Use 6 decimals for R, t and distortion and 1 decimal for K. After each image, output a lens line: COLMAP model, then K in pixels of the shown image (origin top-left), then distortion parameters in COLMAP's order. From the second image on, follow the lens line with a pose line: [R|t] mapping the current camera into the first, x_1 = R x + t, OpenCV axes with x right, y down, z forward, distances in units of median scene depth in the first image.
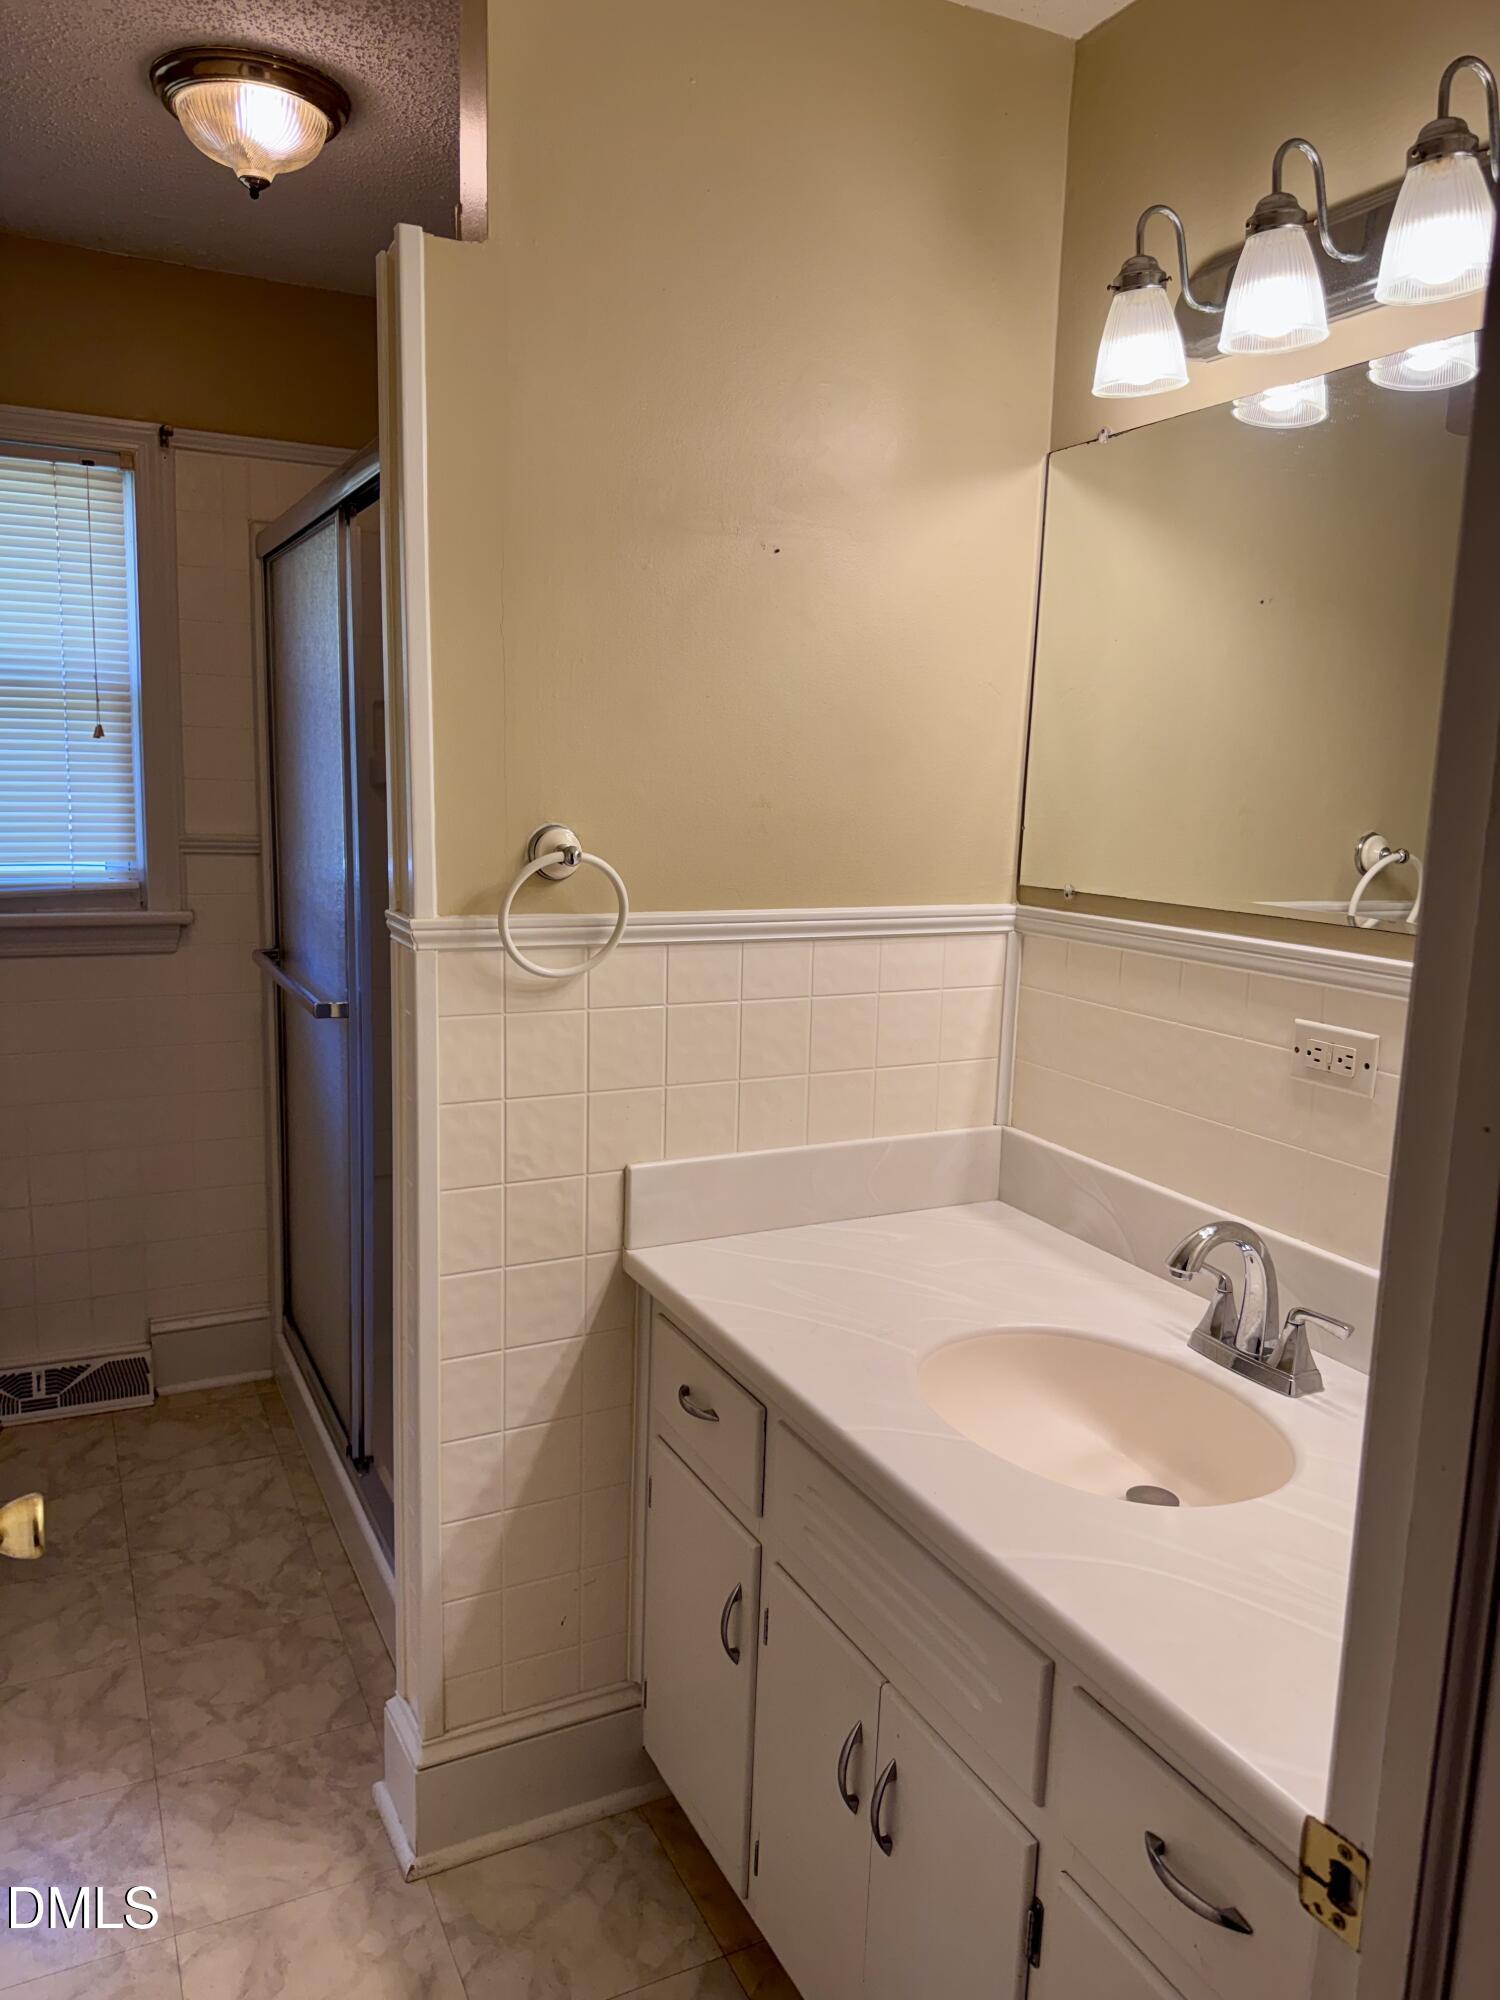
lens RADIAL K [[1414.6, 0, 737.6], [0, 1414.6, 1003.7], [0, 0, 1]] dist [0.076635, -0.086047]
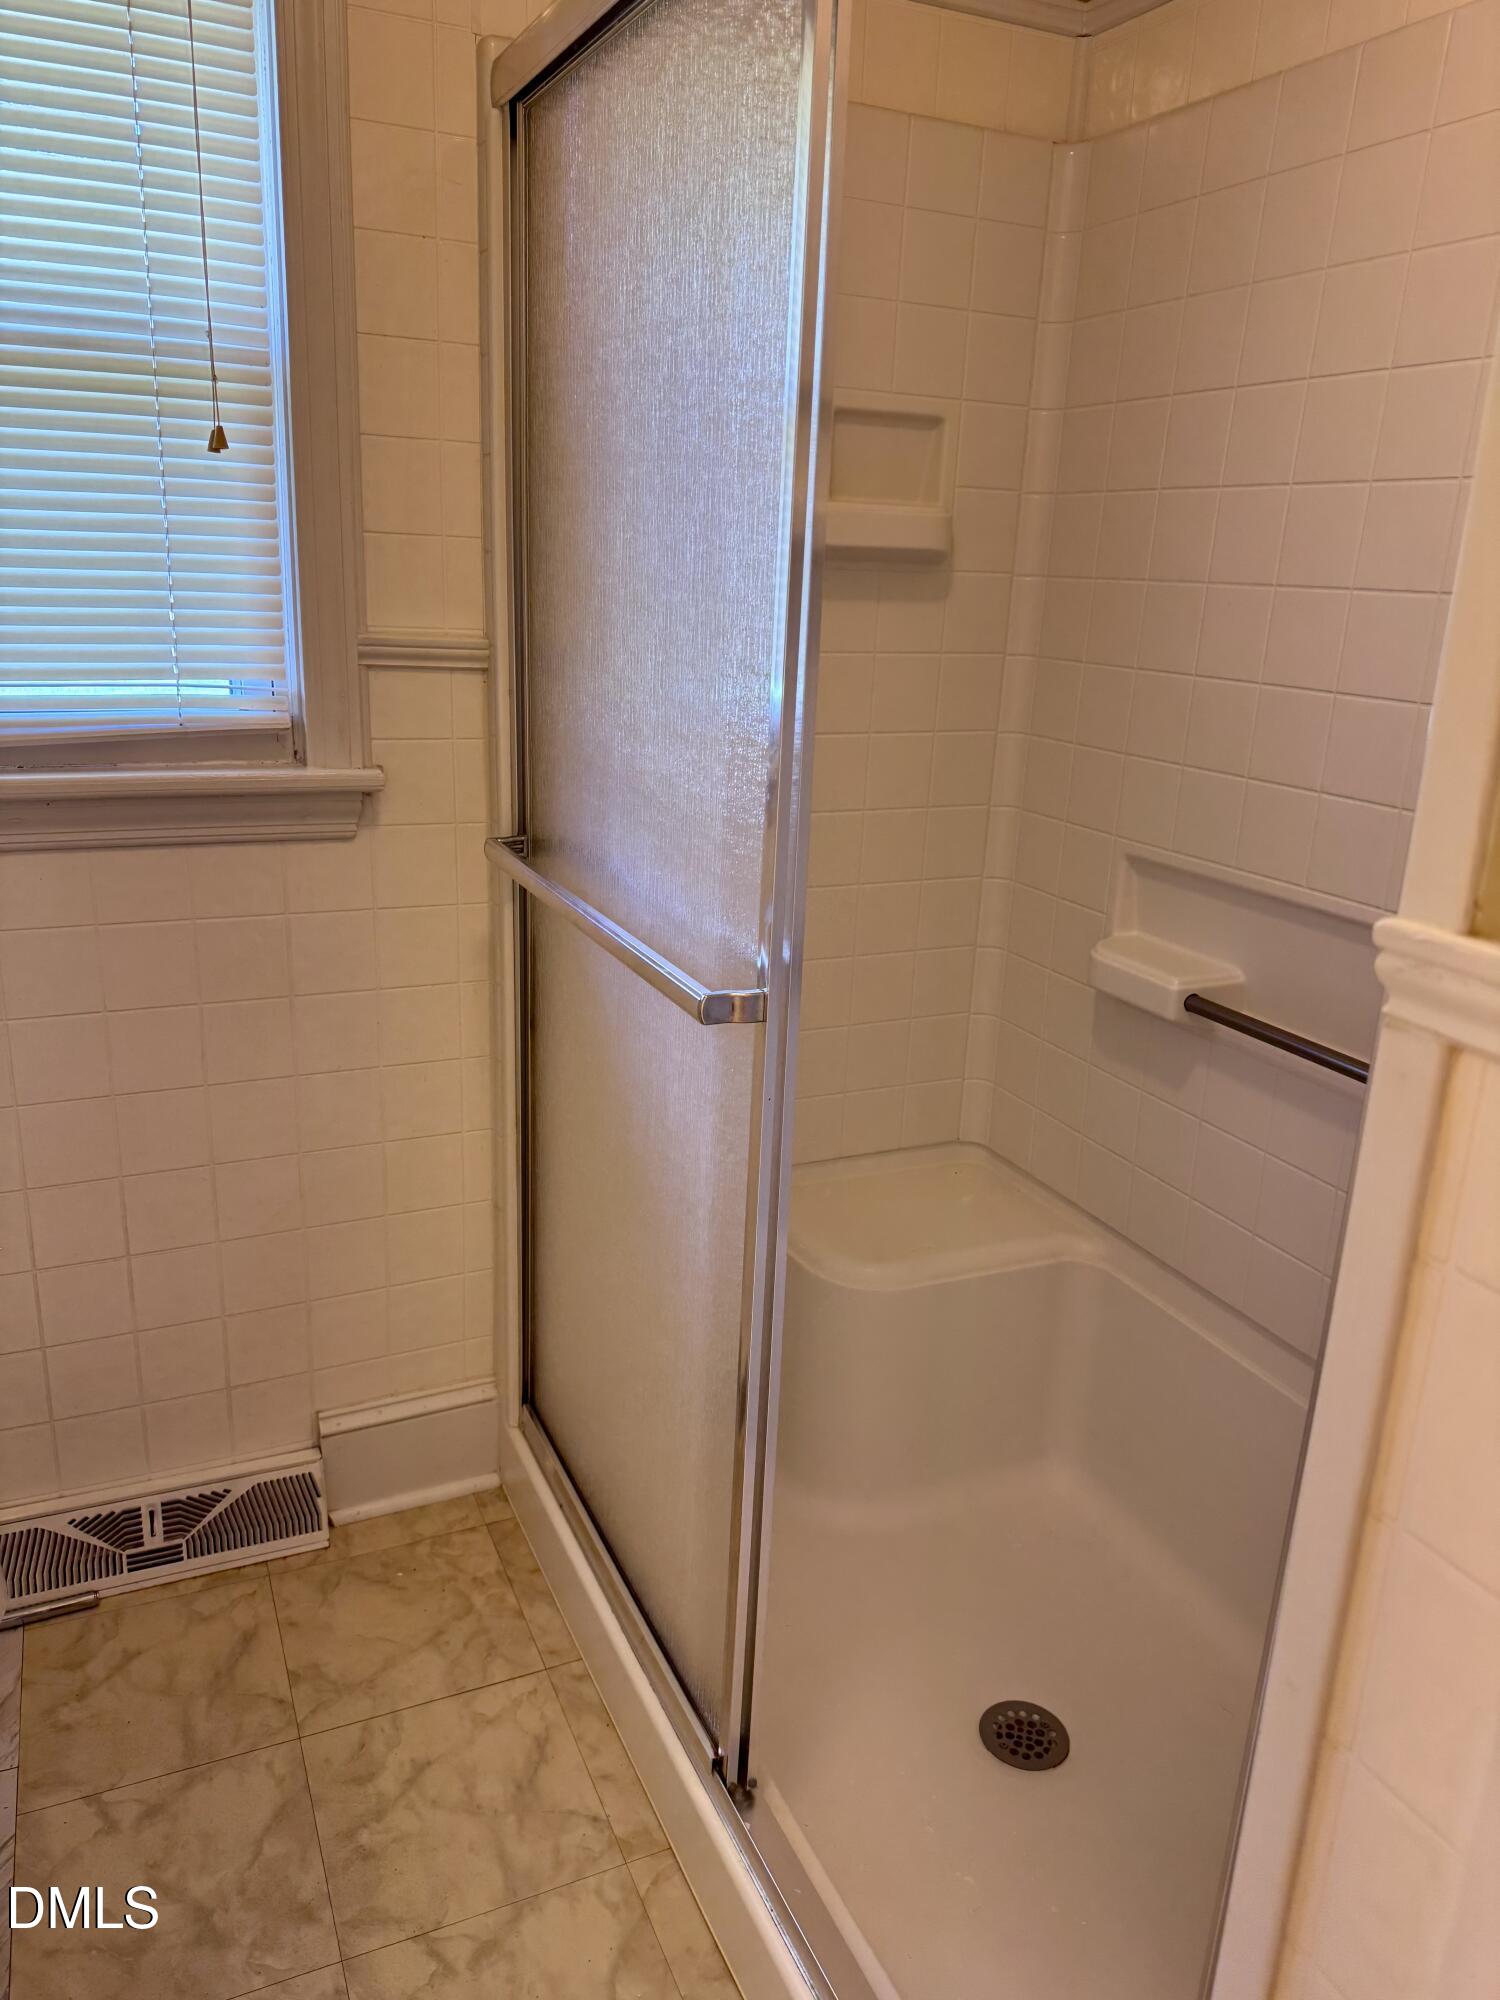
lens RADIAL K [[1414.6, 0, 753.2], [0, 1414.6, 993.8], [0, 0, 1]] dist [0.076635, -0.086047]
pose [[0.999623, 0.017707, -0.020987, -0.216031], [-0.014944, 0.992021, 0.125183, -0.048743], [0.023037, -0.124822, 0.991912, 0.414319]]
